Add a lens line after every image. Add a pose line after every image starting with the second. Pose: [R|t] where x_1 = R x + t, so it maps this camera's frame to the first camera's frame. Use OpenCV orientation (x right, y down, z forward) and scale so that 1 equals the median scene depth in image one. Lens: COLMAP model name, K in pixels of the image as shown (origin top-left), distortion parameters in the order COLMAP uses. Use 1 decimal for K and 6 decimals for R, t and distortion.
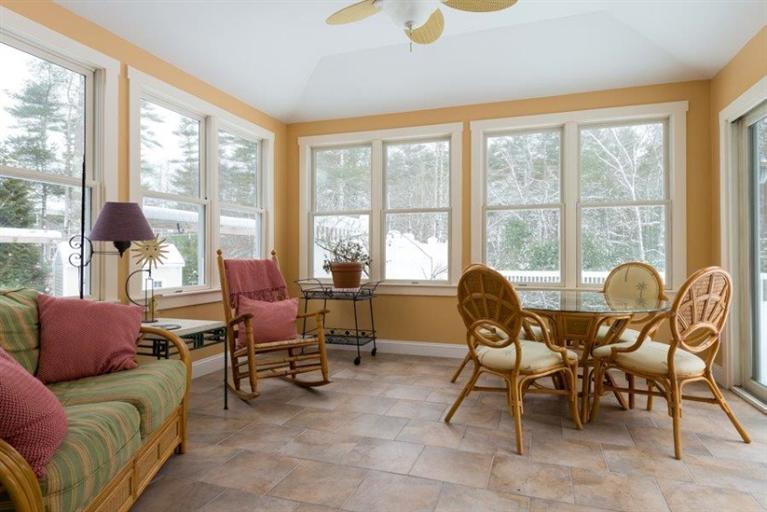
lens RADIAL K [[506.1, 0, 382.7], [0, 506.1, 249.5], [0, 0, 1]] dist [-0.005566, -0.004293]
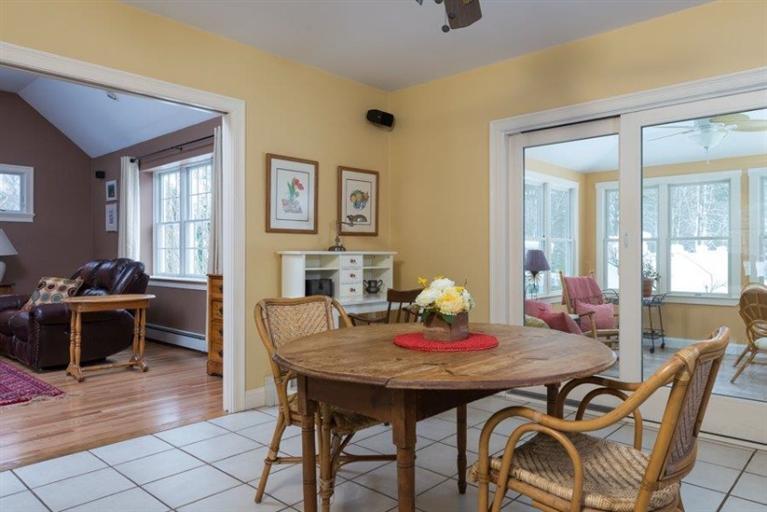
lens RADIAL K [[531.9, 0, 383.5], [0, 531.9, 256.0], [0, 0, 1]] dist [-0.008243, -0.006641]
pose [[0.907468, -0.005133, -0.420091, -0.100668], [0.007466, 0.999964, 0.003909, -0.045534], [0.420056, -0.006684, 0.907474, -0.587048]]
